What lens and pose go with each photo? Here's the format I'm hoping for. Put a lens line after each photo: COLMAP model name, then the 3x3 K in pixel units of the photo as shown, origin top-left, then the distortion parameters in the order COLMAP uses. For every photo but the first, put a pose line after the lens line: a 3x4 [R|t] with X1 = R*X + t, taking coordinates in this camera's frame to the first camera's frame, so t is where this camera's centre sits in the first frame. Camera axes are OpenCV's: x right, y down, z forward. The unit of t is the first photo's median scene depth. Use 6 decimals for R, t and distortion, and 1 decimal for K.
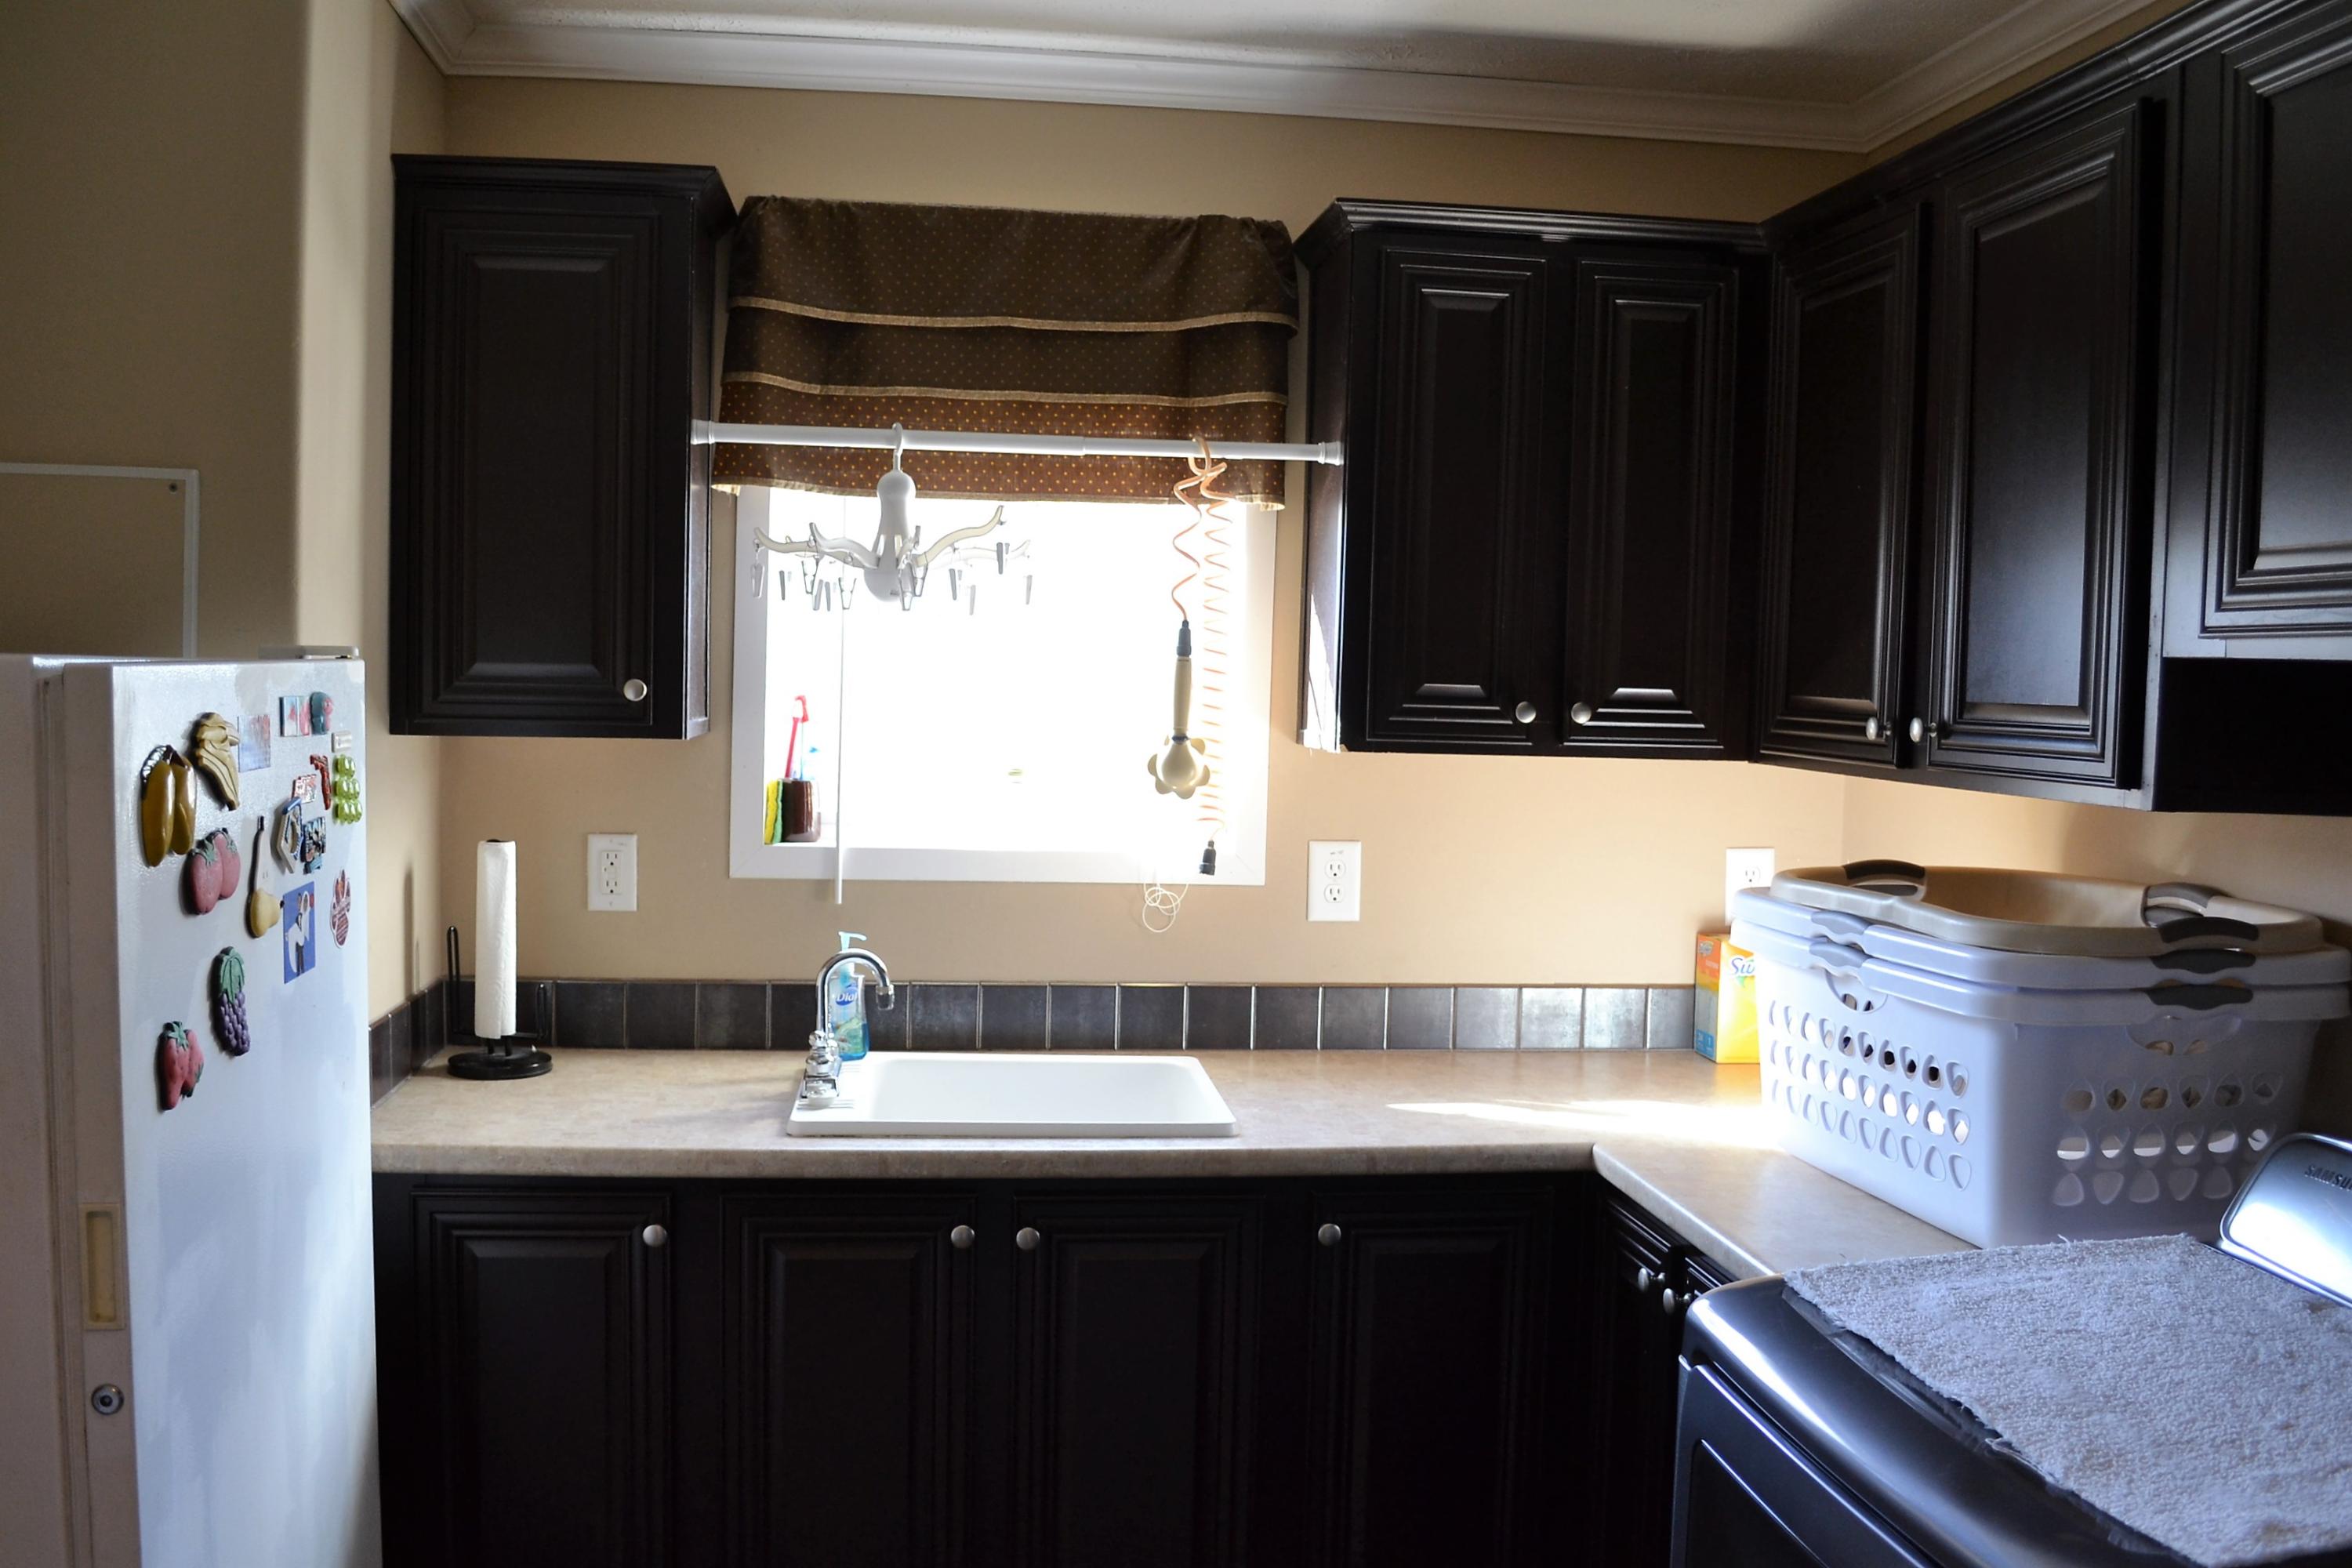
lens RADIAL K [[2006.1, 0, 1173.1], [0, 2006.1, 787.7], [0, 0, 1]] dist [-0.068721, -0.002238]
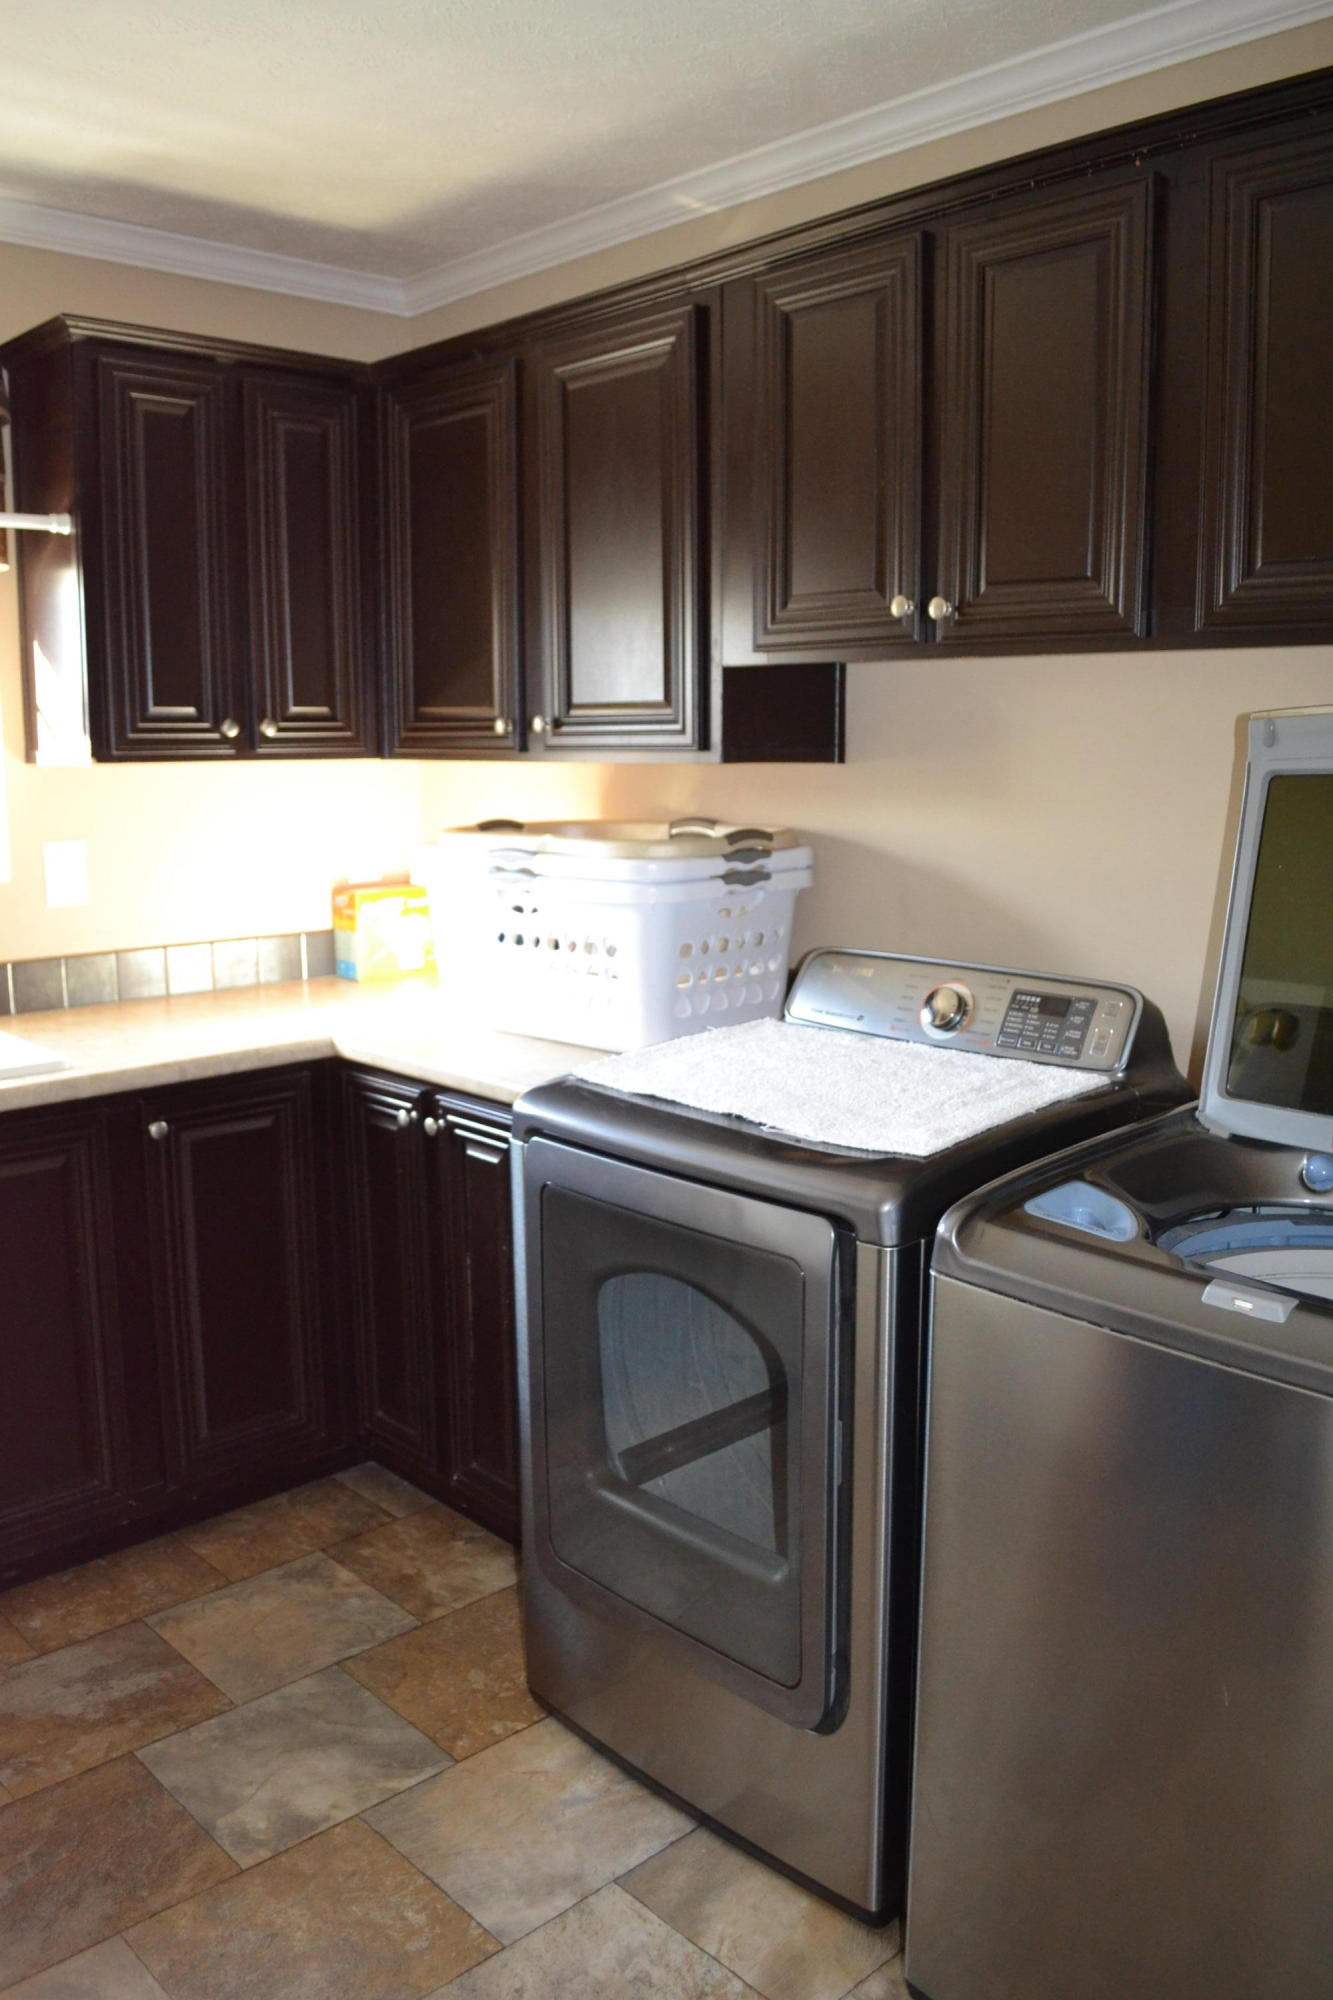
lens RADIAL K [[1590.3, 0, 663.9], [0, 1590.3, 989.0], [0, 0, 1]] dist [-0.085234, 0.013362]
pose [[0.810548, -0.119288, 0.573395, -0.243155], [0.059316, 0.990724, 0.122258, 0.026749], [-0.582660, -0.065085, 0.810105, -0.022524]]
